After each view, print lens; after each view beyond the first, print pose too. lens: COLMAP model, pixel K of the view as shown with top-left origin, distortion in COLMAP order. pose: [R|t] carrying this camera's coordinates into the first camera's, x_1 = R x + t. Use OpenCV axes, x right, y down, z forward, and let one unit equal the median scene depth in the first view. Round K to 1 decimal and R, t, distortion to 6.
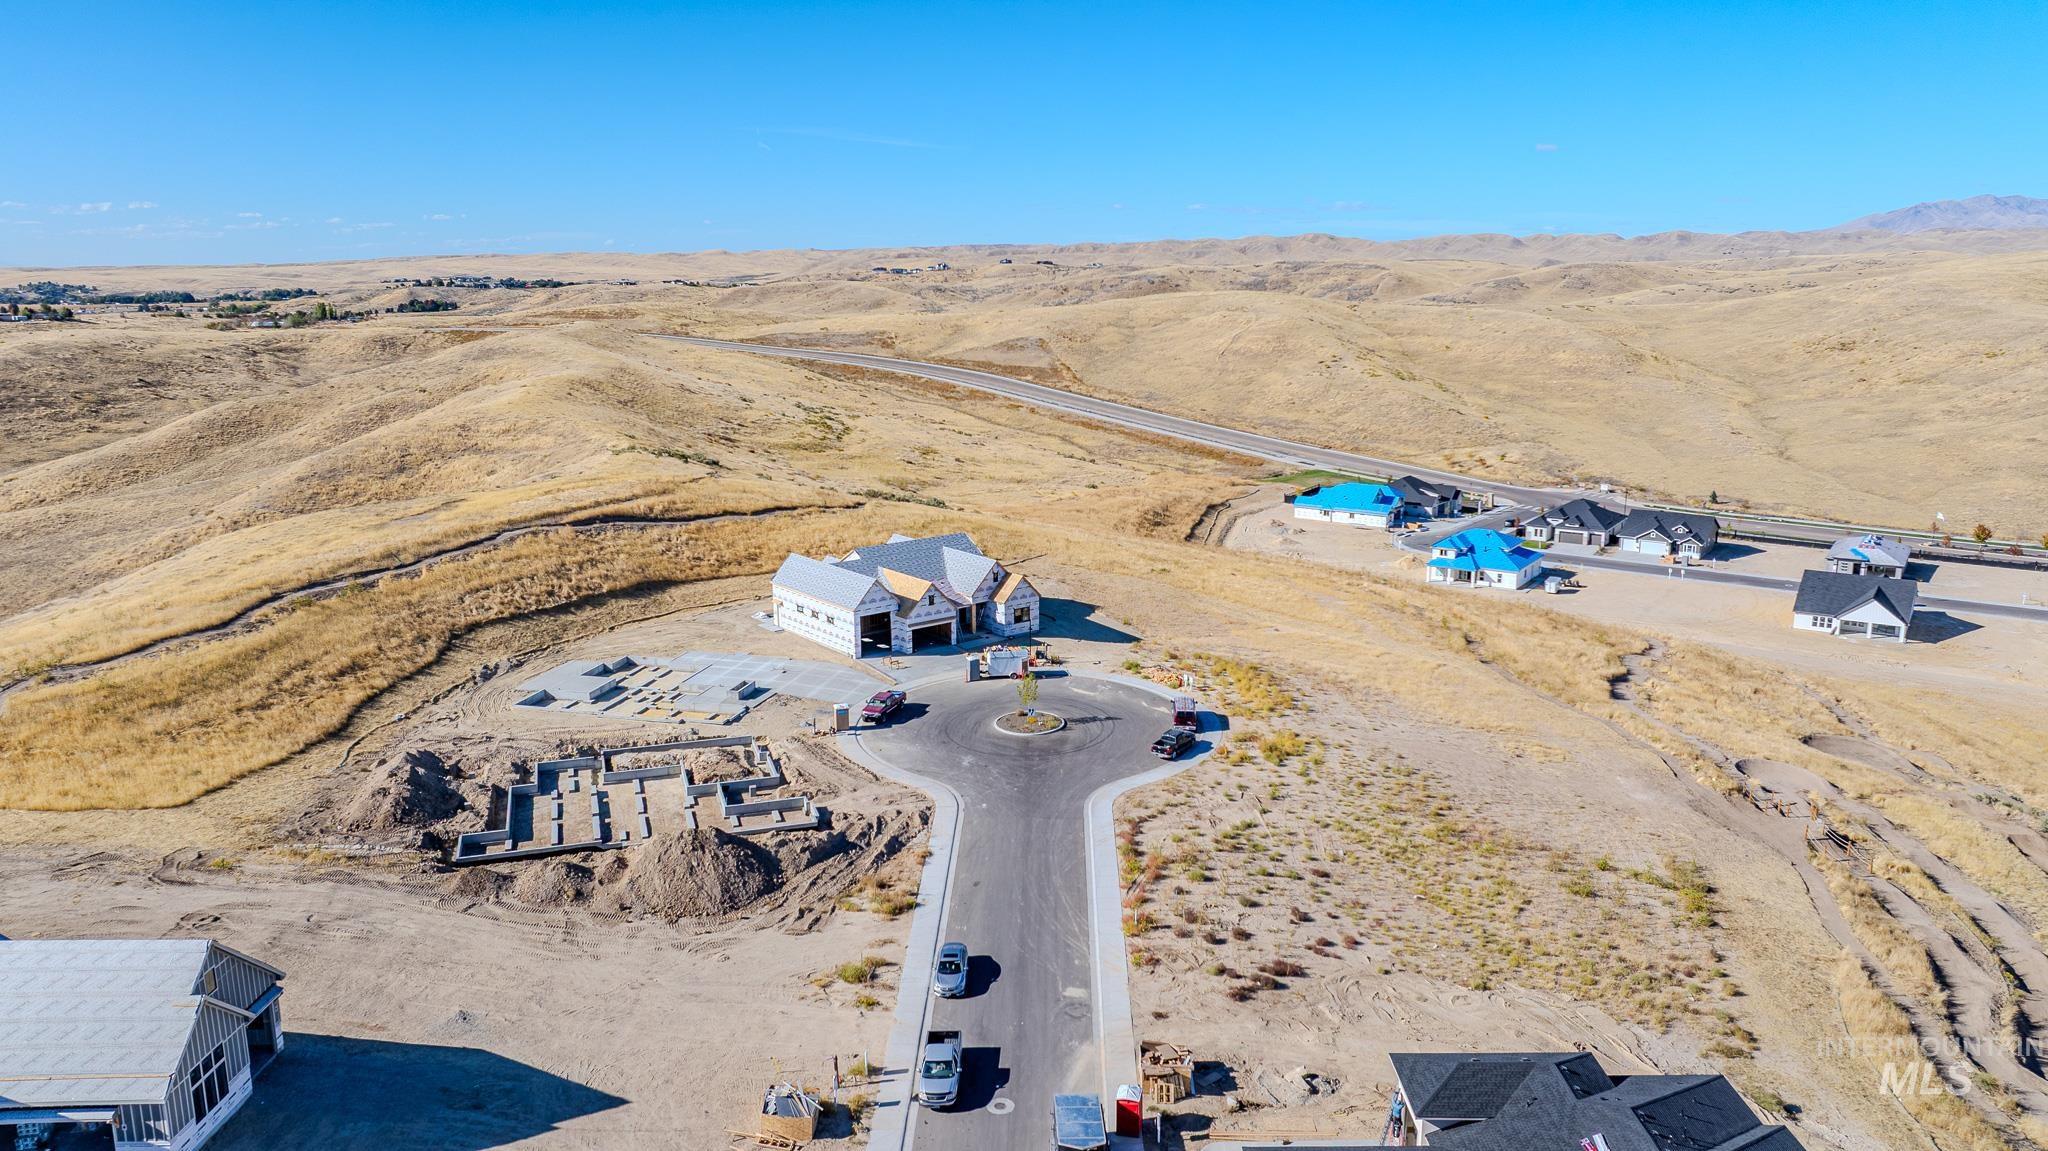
lens RADIAL K [[1442.4, 0, 1033.0], [0, 1442.4, 570.6], [0, 0, 1]] dist [-0.008808, -0.027696]
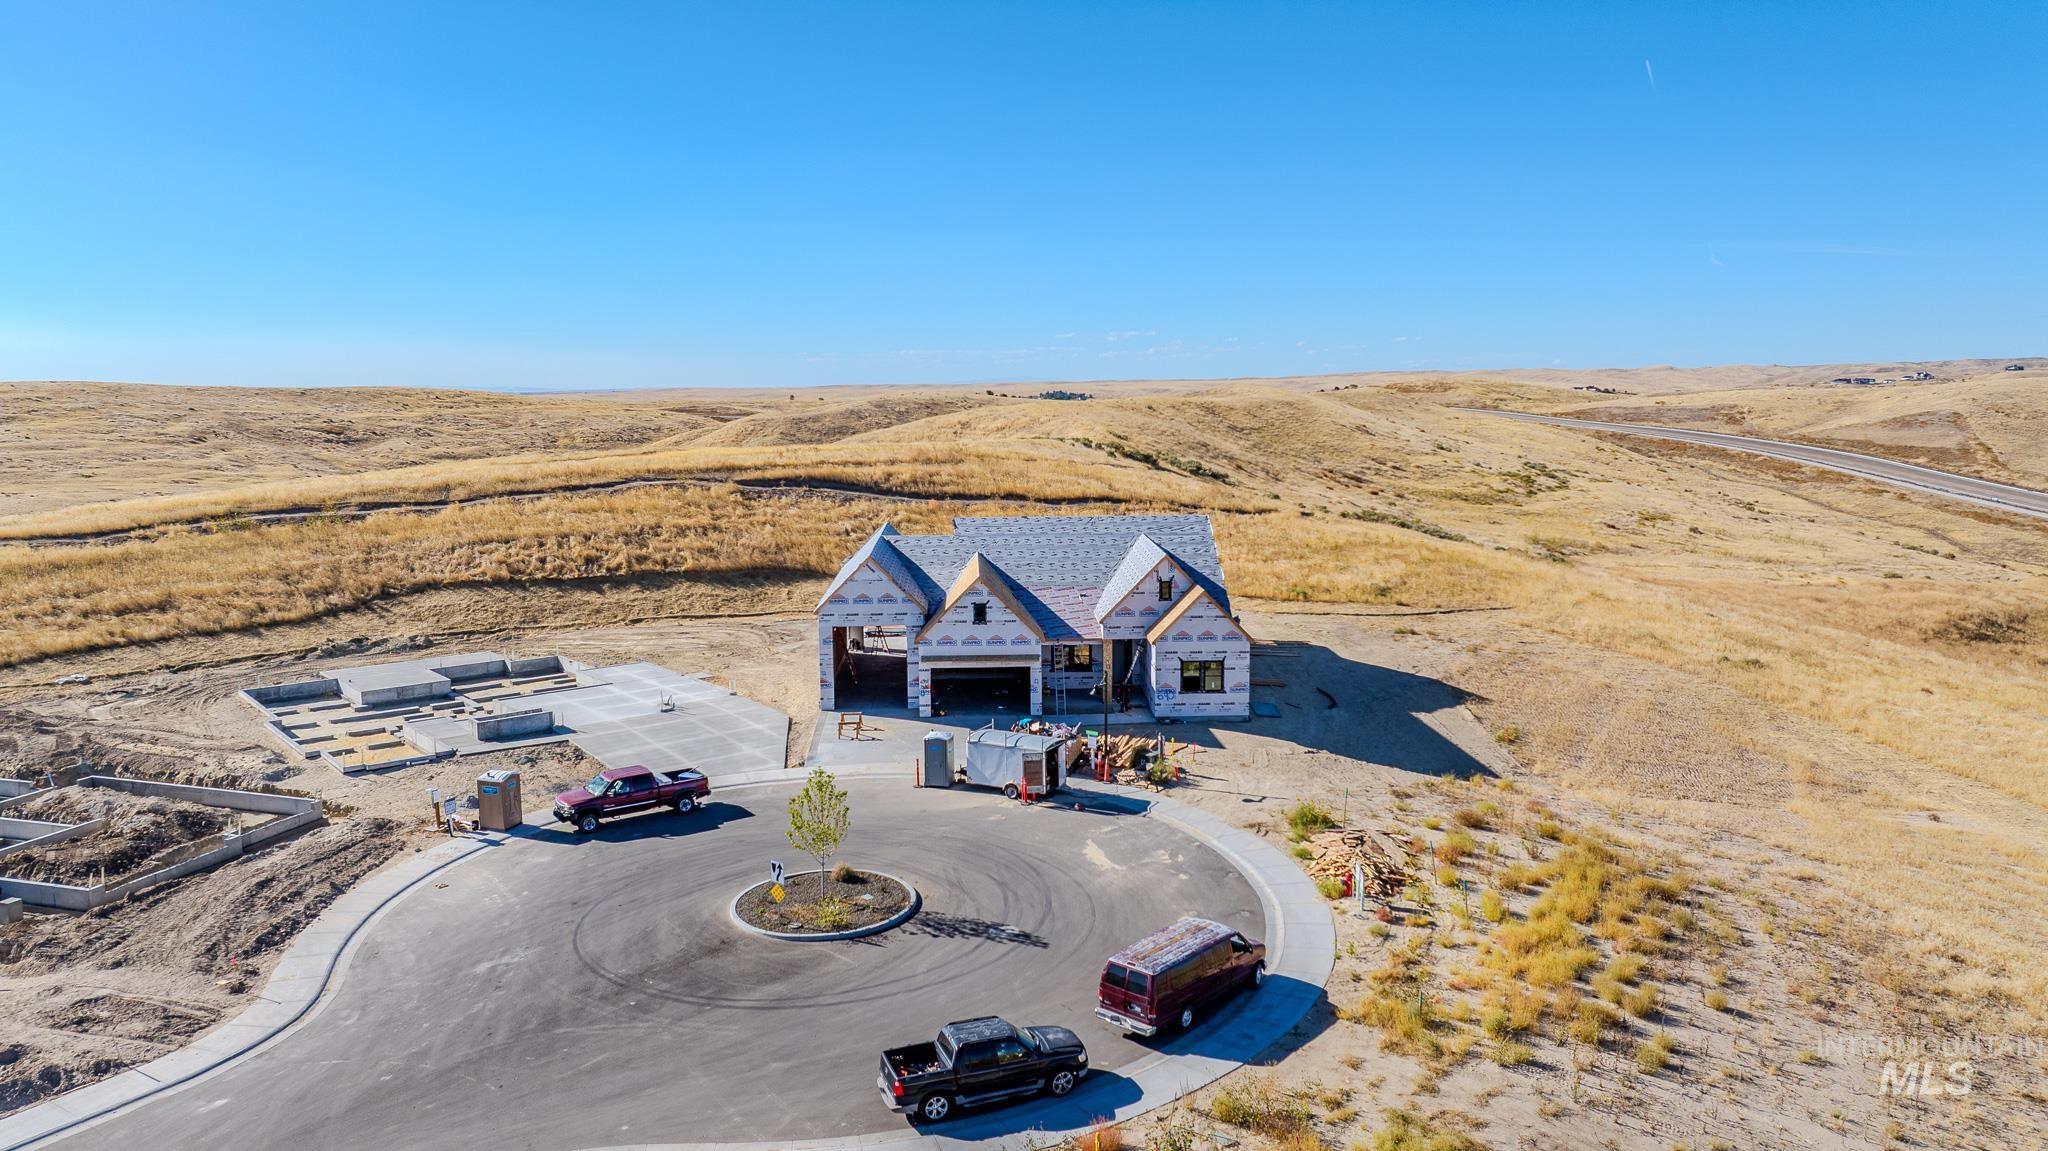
lens RADIAL K [[1446.4, 0, 1032.2], [0, 1446.4, 553.9], [0, 0, 1]] dist [-0.023334, 0.001874]
pose [[0.809848, 0.070269, -0.582416, 0.213997], [-0.123734, 0.990926, -0.052495, 0.022984], [0.573443, 0.114578, 0.811194, 0.590454]]
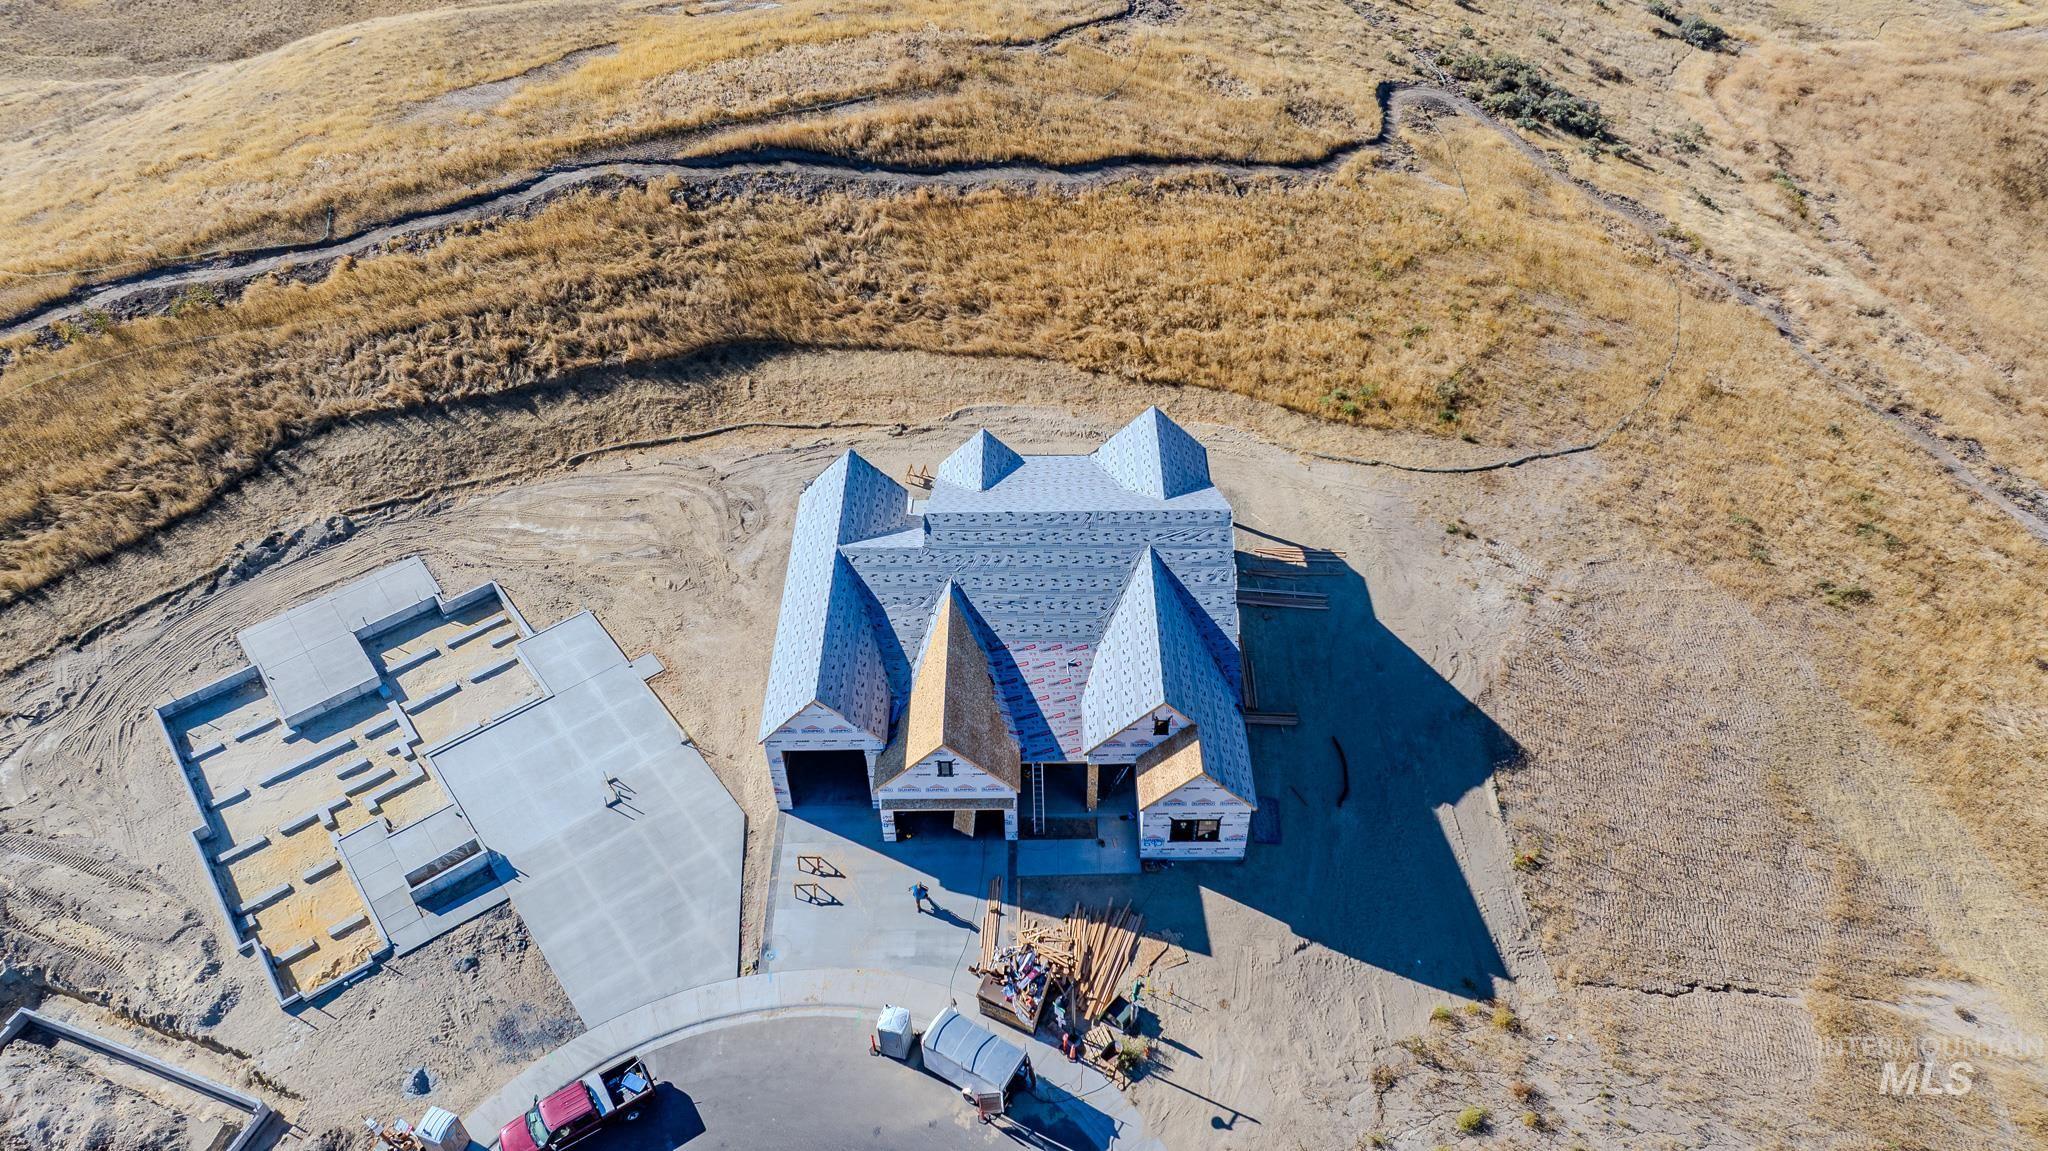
lens RADIAL K [[1466.0, 0, 1025.6], [0, 1466.0, 546.1], [0, 0, 1]] dist [-0.018644, -0.002787]
pose [[0.783556, 0.414381, -0.462957, 0.114305], [-0.123386, 0.834054, 0.537708, -0.255827], [0.608947, -0.364202, 0.704656, 0.705344]]
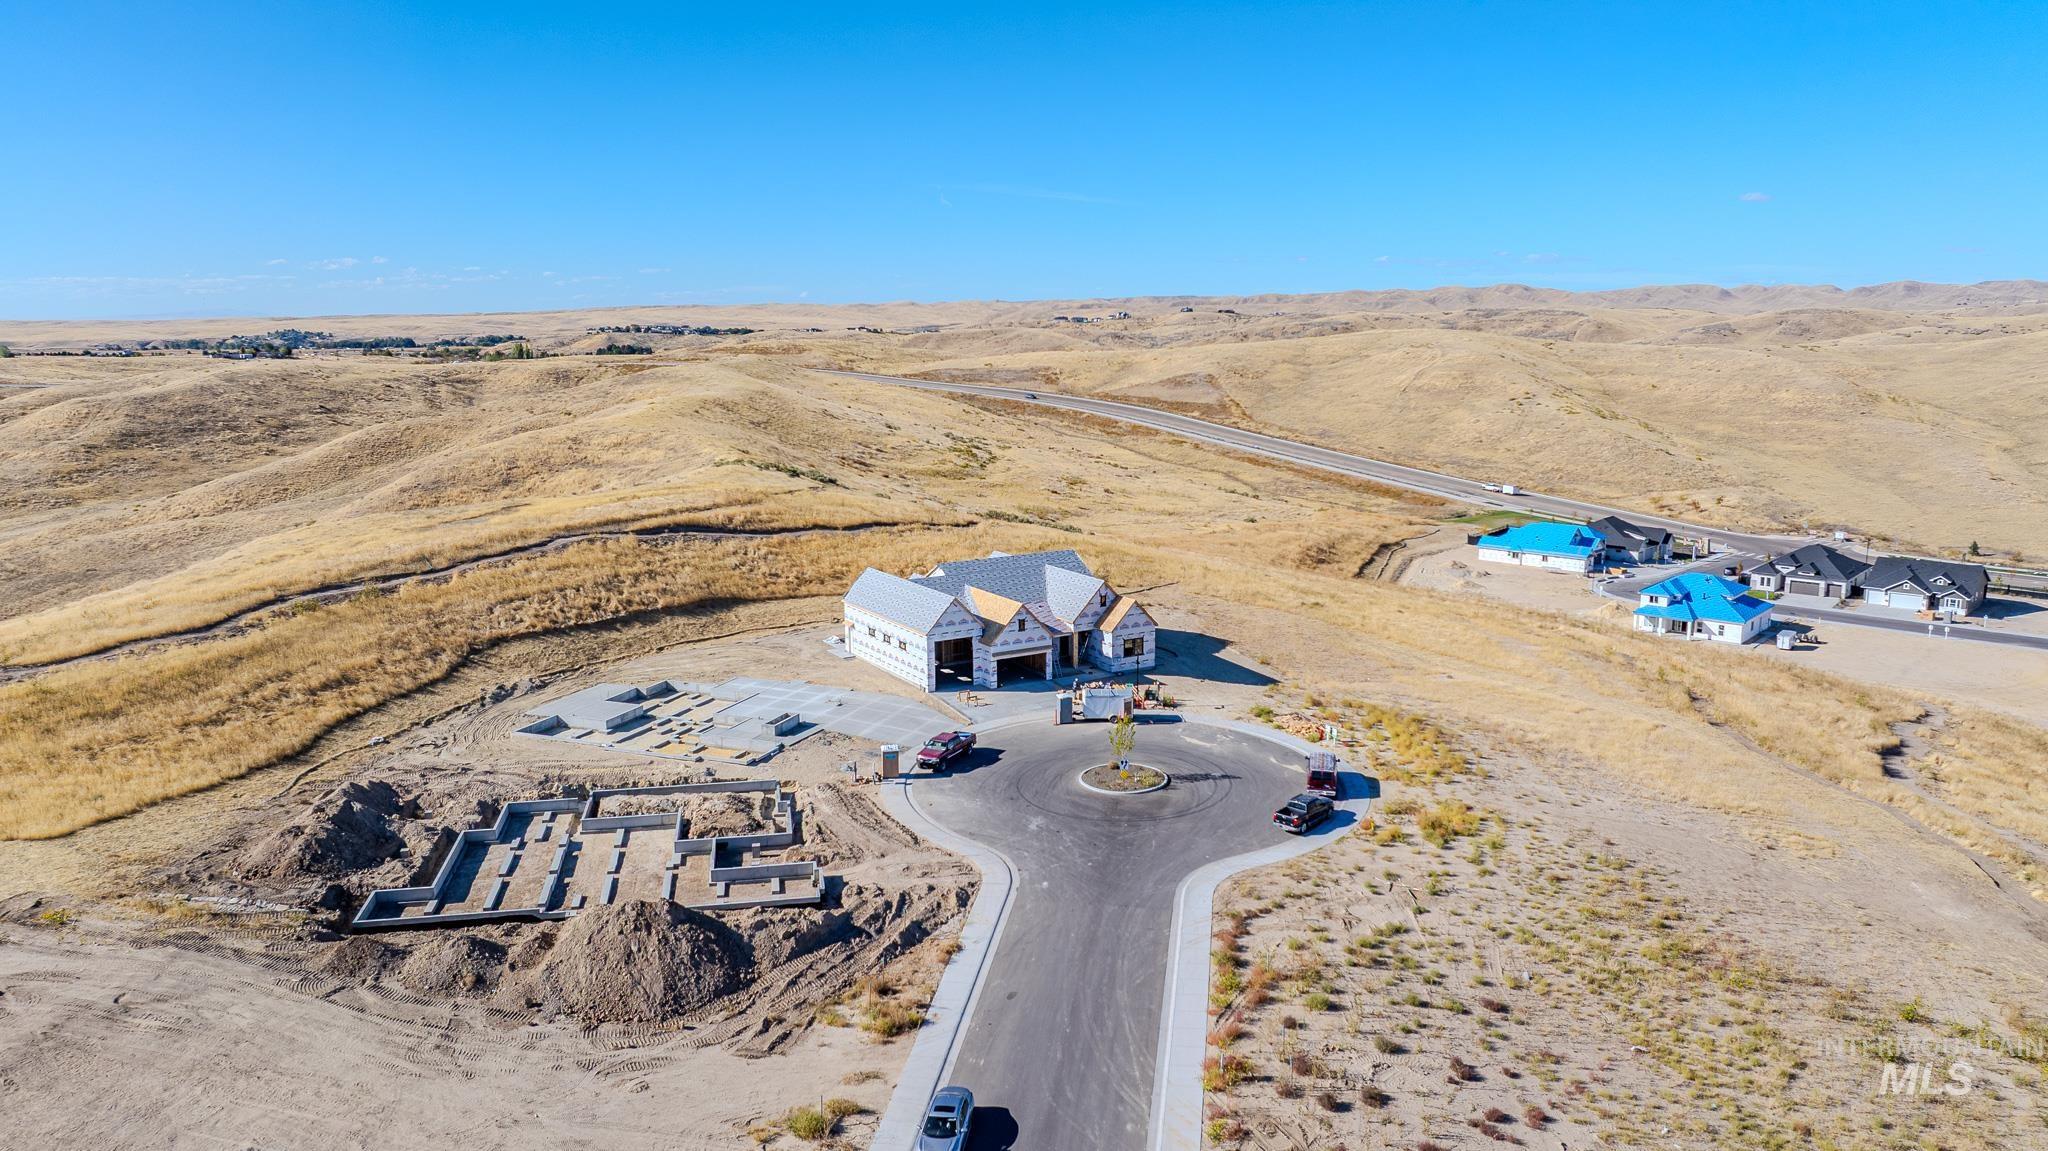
lens RADIAL K [[1442.4, 0, 1033.0], [0, 1442.4, 570.6], [0, 0, 1]] dist [-0.008808, -0.027696]
pose [[0.992184, 0.022991, -0.122648, 0.035560], [-0.027282, 0.999069, -0.033418, 0.016014], [0.121765, 0.036503, 0.991888, 0.167467]]
